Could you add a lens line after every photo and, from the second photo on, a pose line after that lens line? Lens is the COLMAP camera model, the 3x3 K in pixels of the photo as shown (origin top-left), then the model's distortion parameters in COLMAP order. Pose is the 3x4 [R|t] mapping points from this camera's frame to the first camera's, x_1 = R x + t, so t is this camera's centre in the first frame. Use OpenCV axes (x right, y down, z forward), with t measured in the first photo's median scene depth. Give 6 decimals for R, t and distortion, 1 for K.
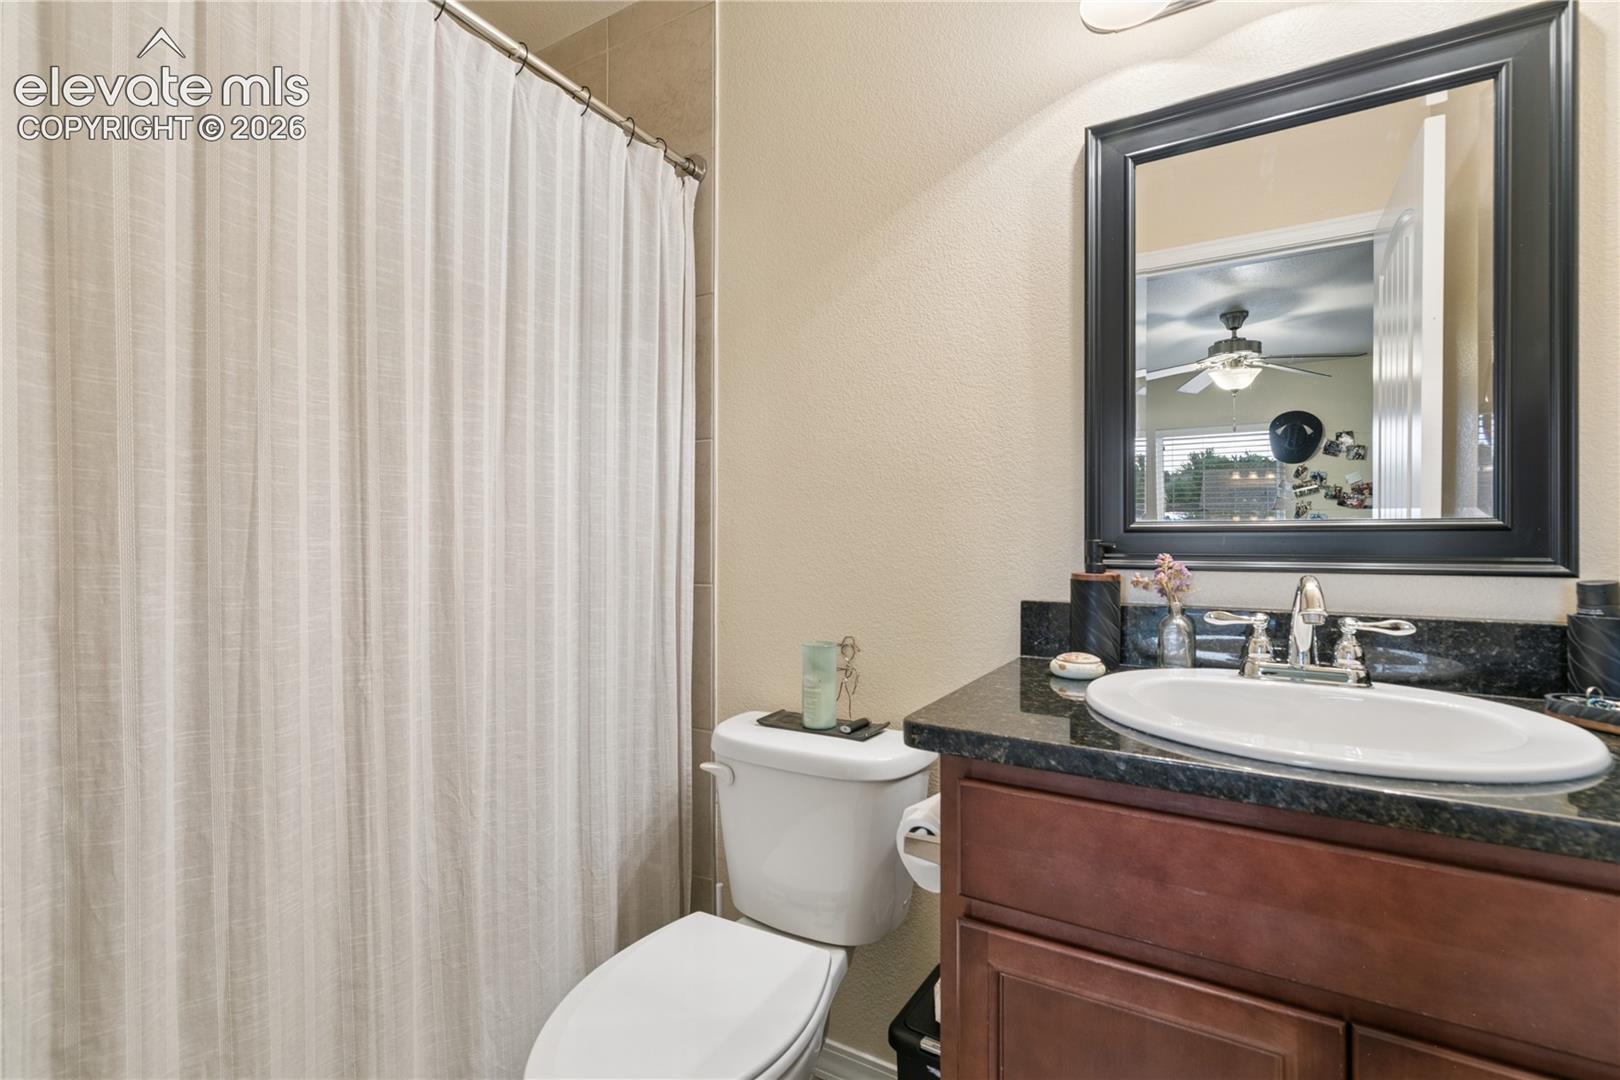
lens RADIAL K [[726.8, 0, 817.2], [0, 726.8, 540.0], [0, 0, 1]] dist [0.005830, -0.000552]
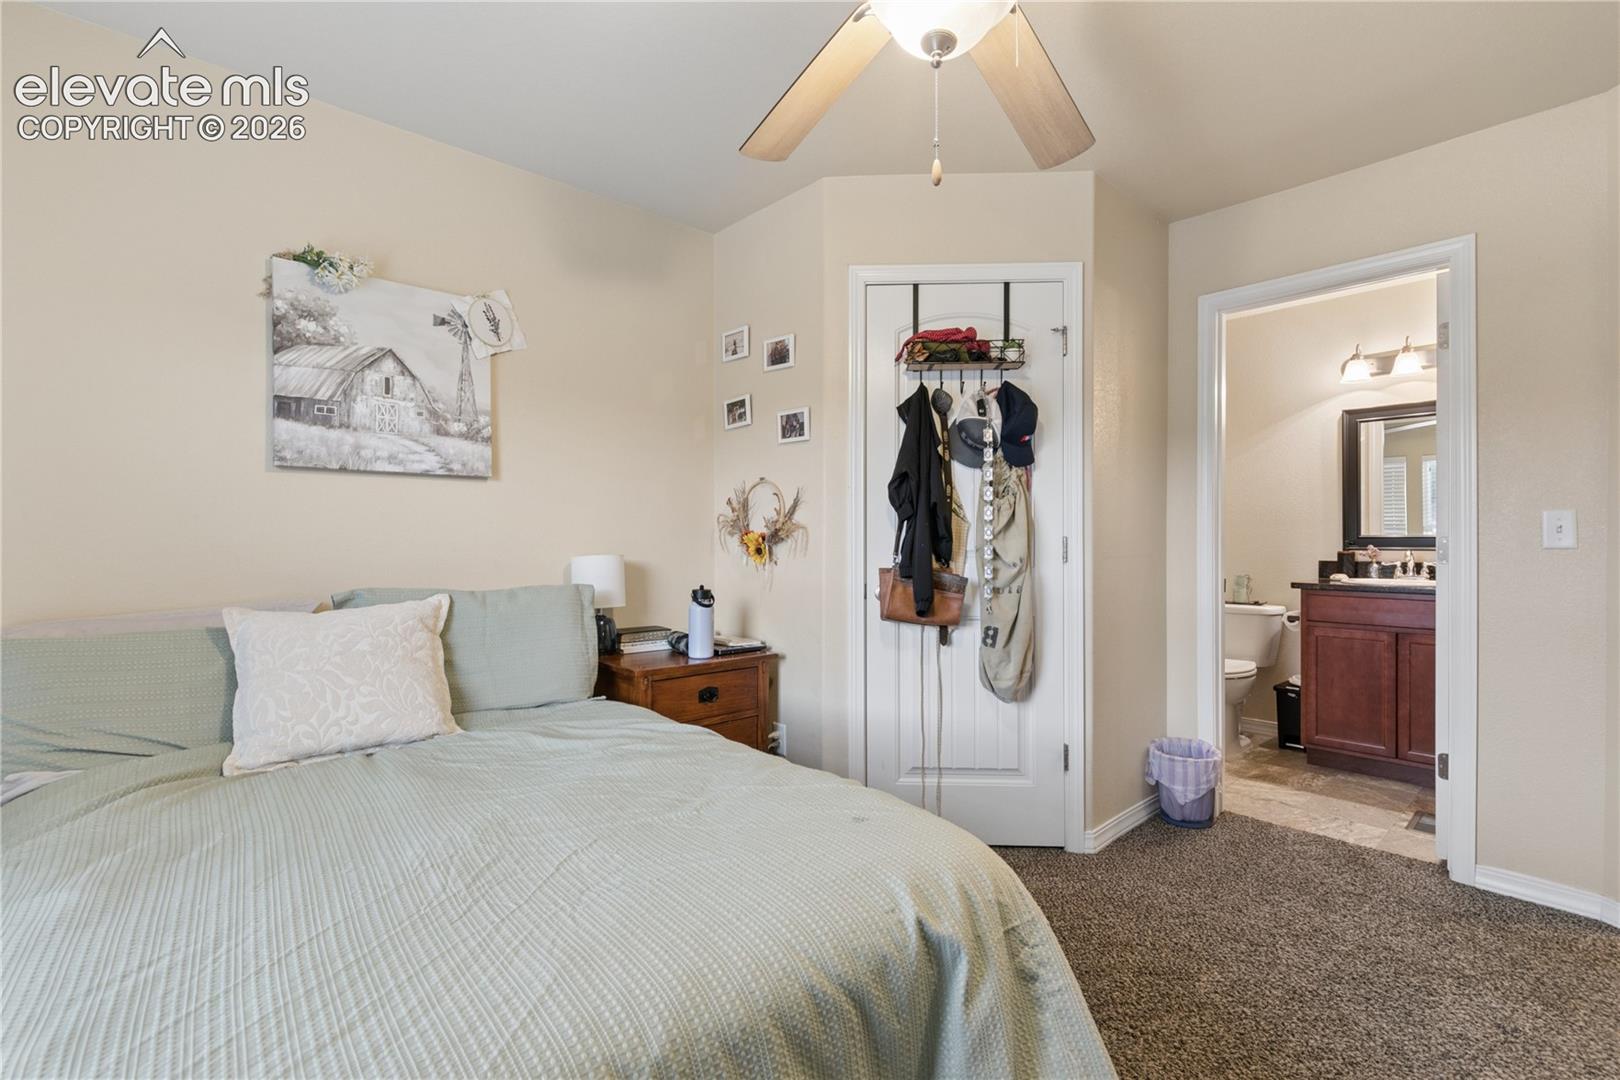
lens RADIAL K [[726.8, 0, 808.1], [0, 726.8, 541.4], [0, 0, 1]] dist [0.005830, -0.000552]
pose [[0.953310, -0.004613, -0.301958, -0.951445], [0.005838, 0.999978, 0.003155, -0.023954], [0.301937, -0.004771, 0.953316, -2.908300]]
